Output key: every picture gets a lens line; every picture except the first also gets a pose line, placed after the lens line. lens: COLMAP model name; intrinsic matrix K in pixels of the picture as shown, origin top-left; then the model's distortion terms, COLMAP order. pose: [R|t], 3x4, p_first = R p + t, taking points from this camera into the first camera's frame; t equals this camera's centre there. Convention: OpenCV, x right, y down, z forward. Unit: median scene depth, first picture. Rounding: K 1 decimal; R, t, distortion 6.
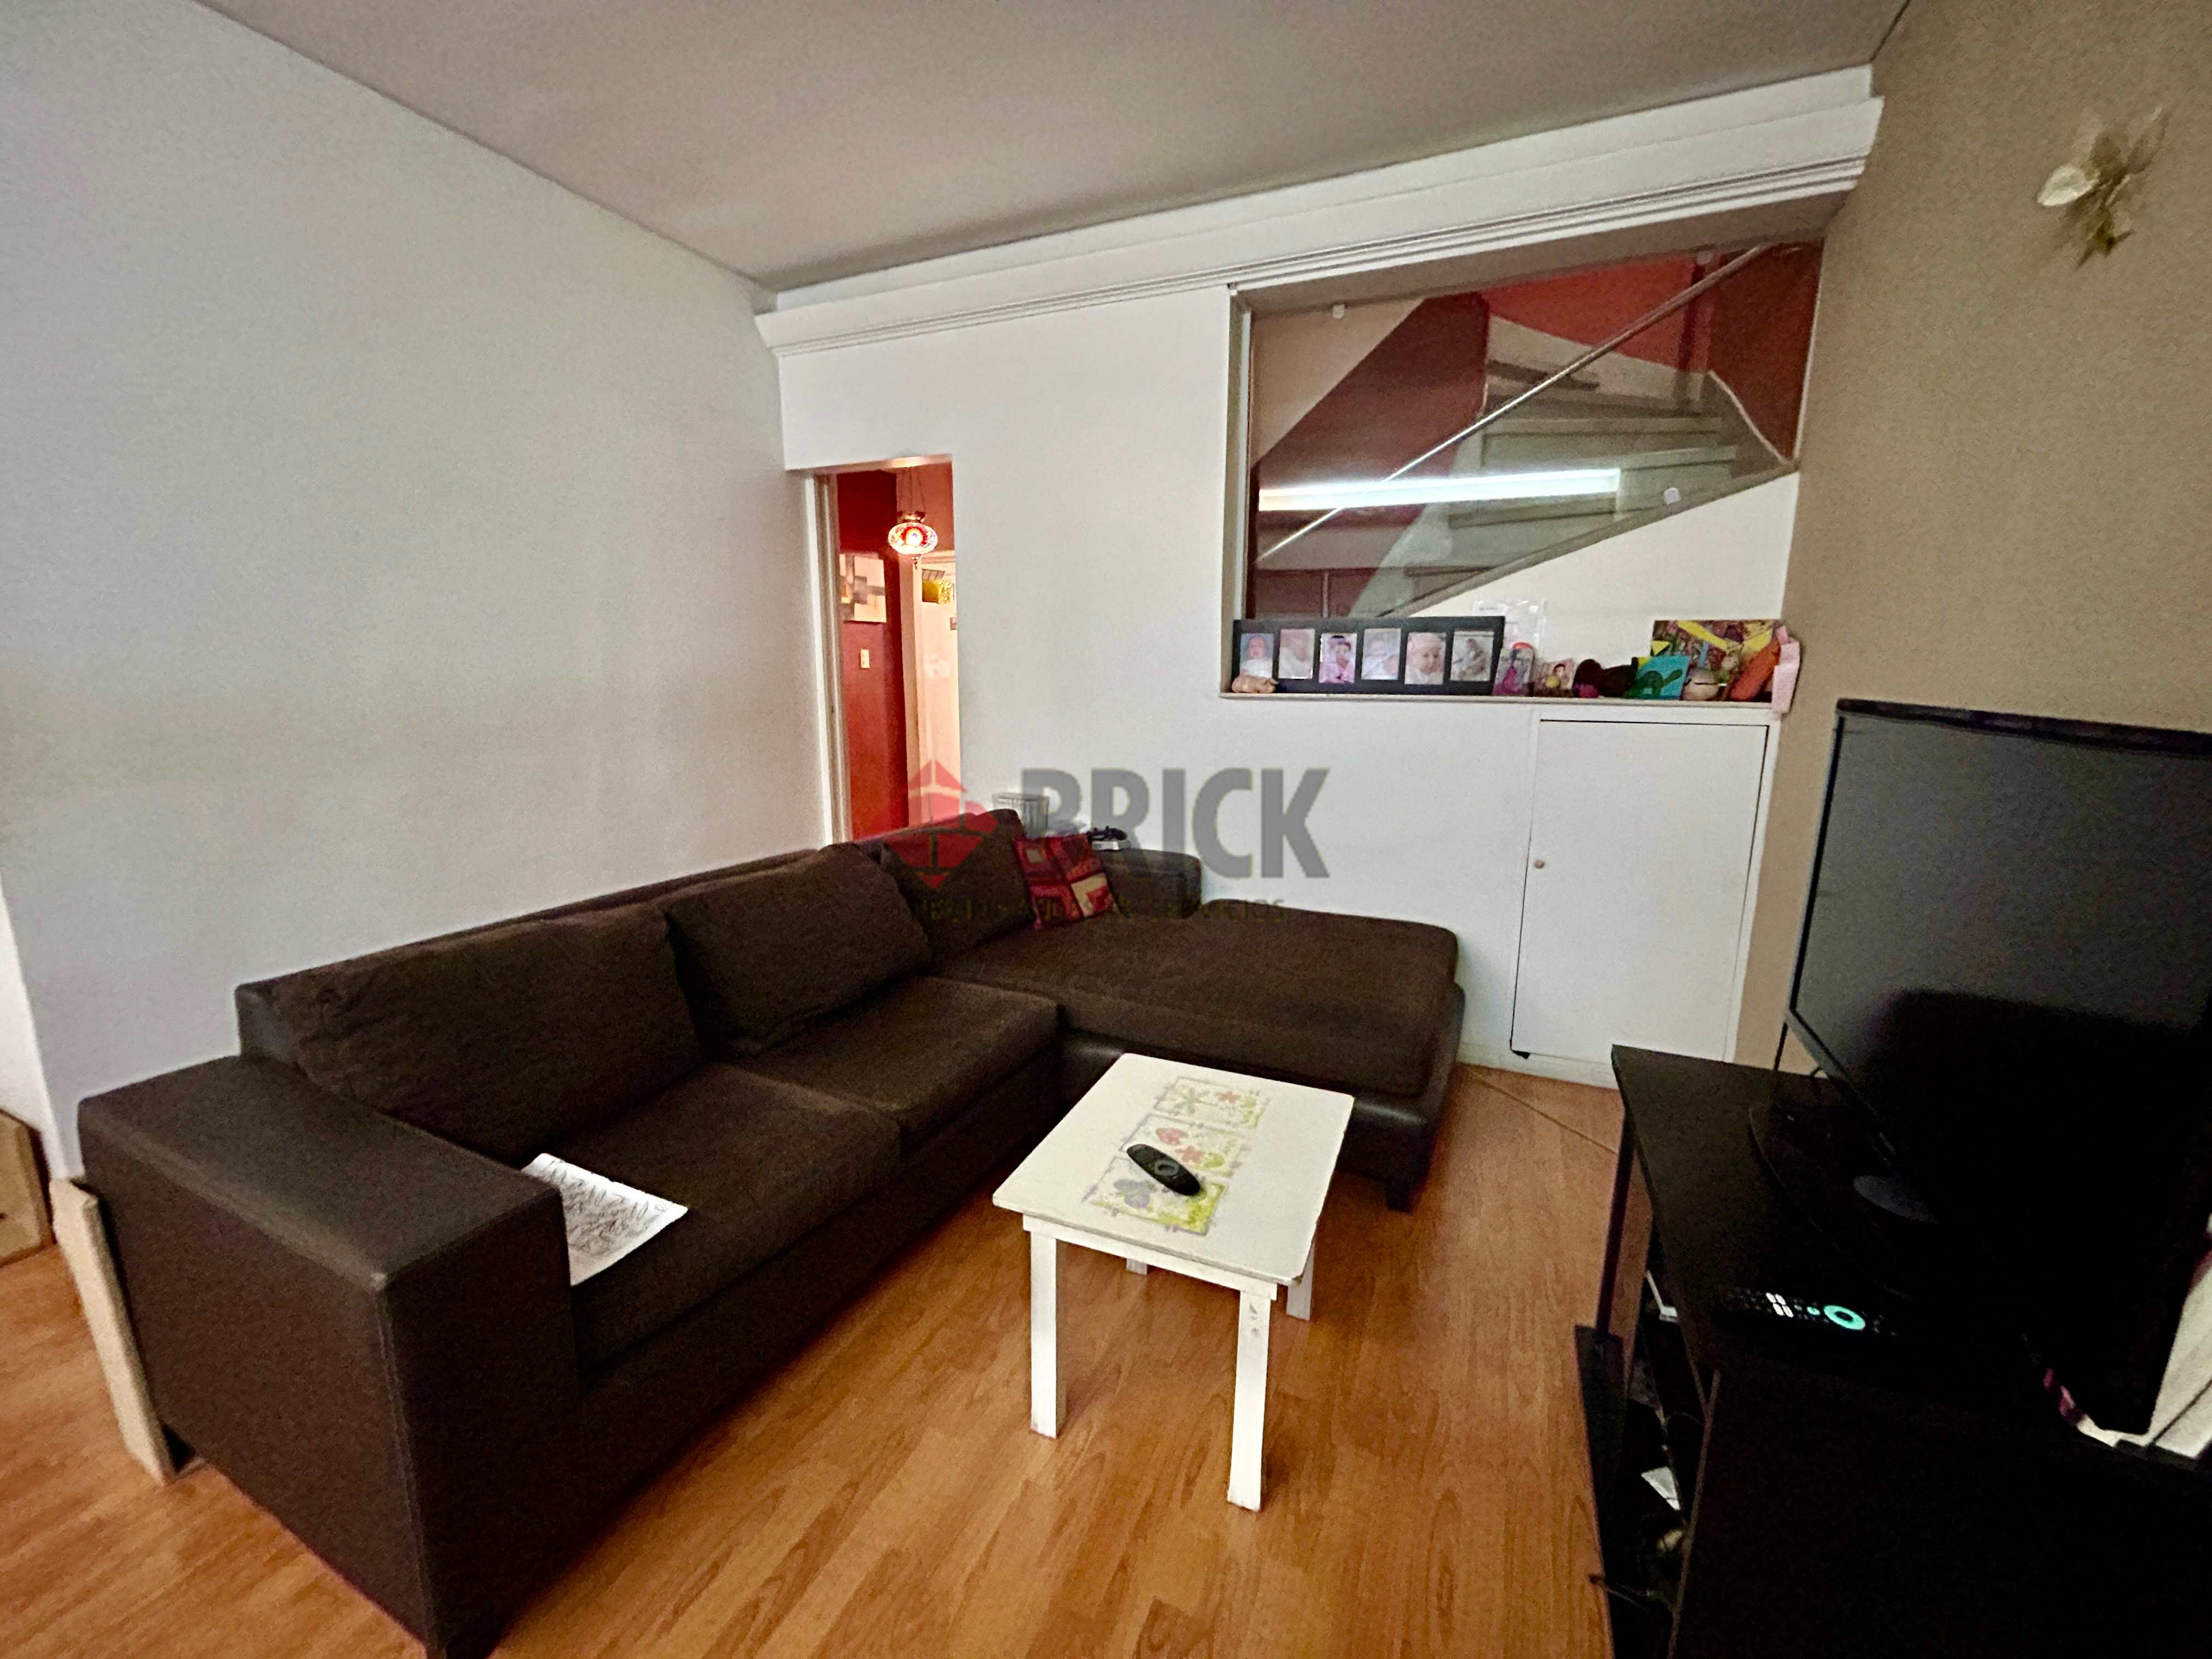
lens RADIAL K [[901.1, 0, 1102.9], [0, 901.1, 836.5], [0, 0, 1]] dist [0.002231, -0.001603]
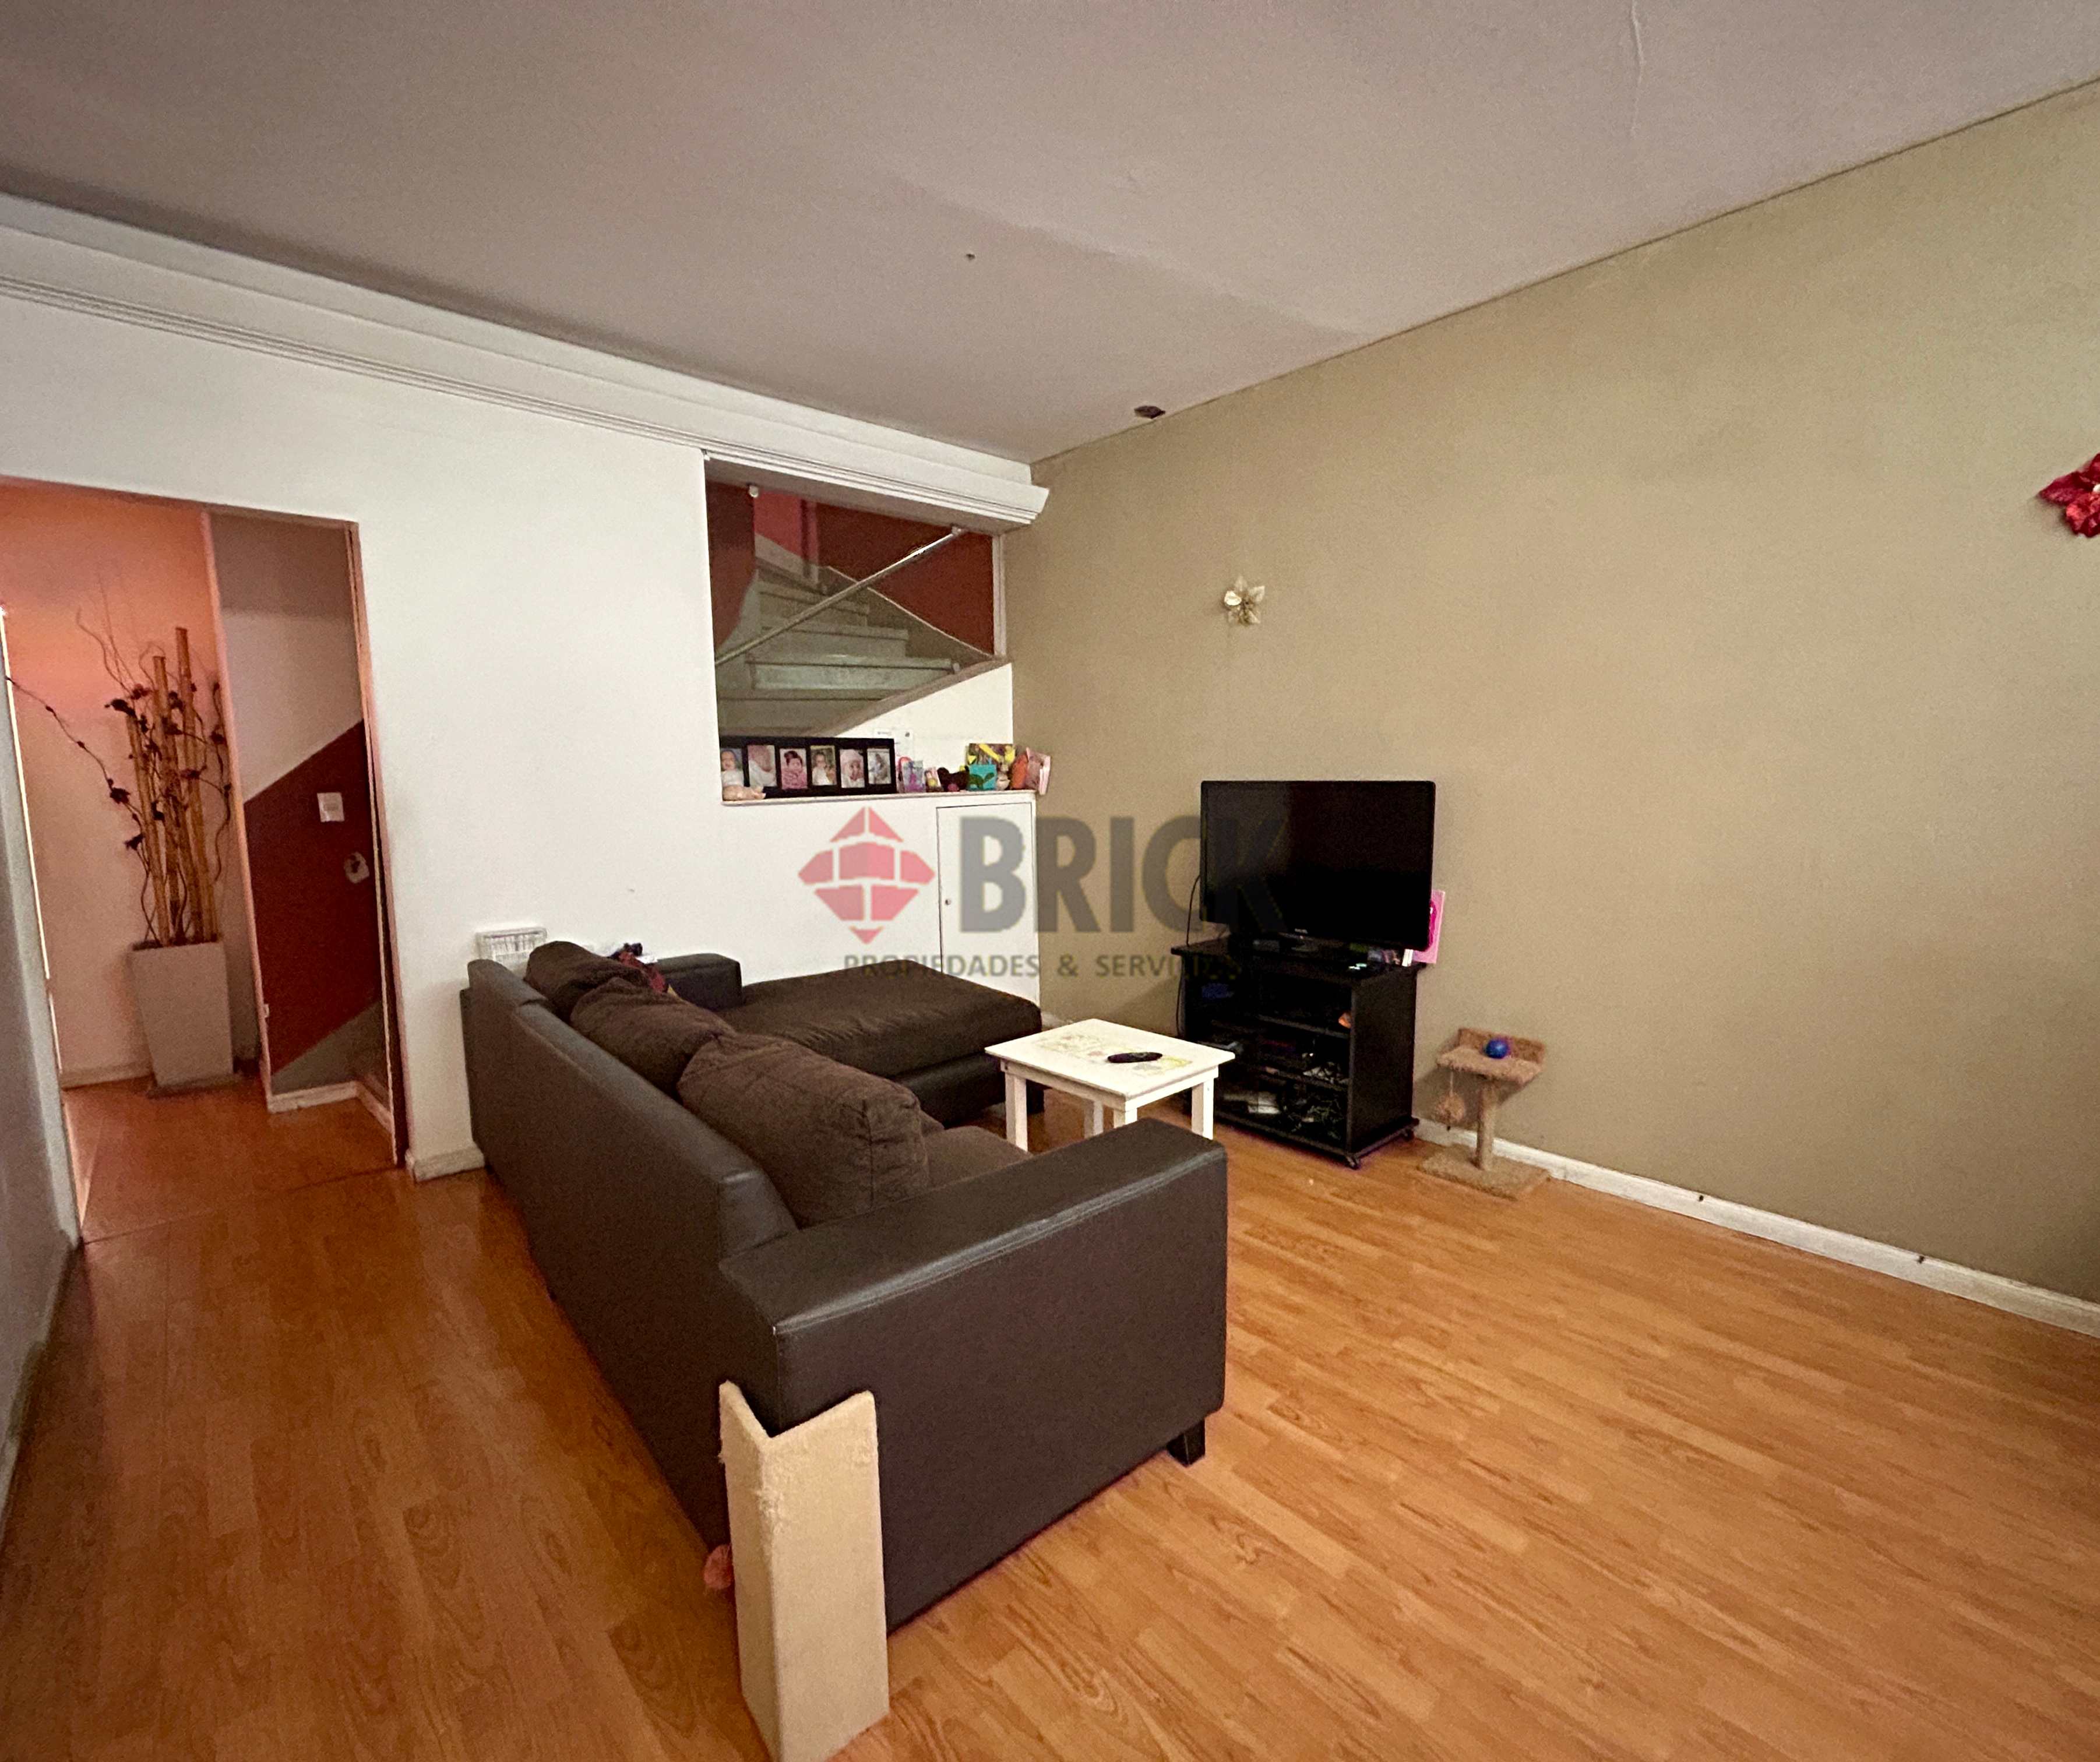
lens RADIAL K [[966.0, 0, 1051.1], [0, 966.0, 881.1], [0, 0, 1]] dist [-0.000291, -0.000006]
pose [[0.410467, -0.121182, 0.903787, -0.868338], [0.186260, 0.981376, 0.046993, -0.046392], [-0.892650, 0.149050, 0.425394, 0.151911]]
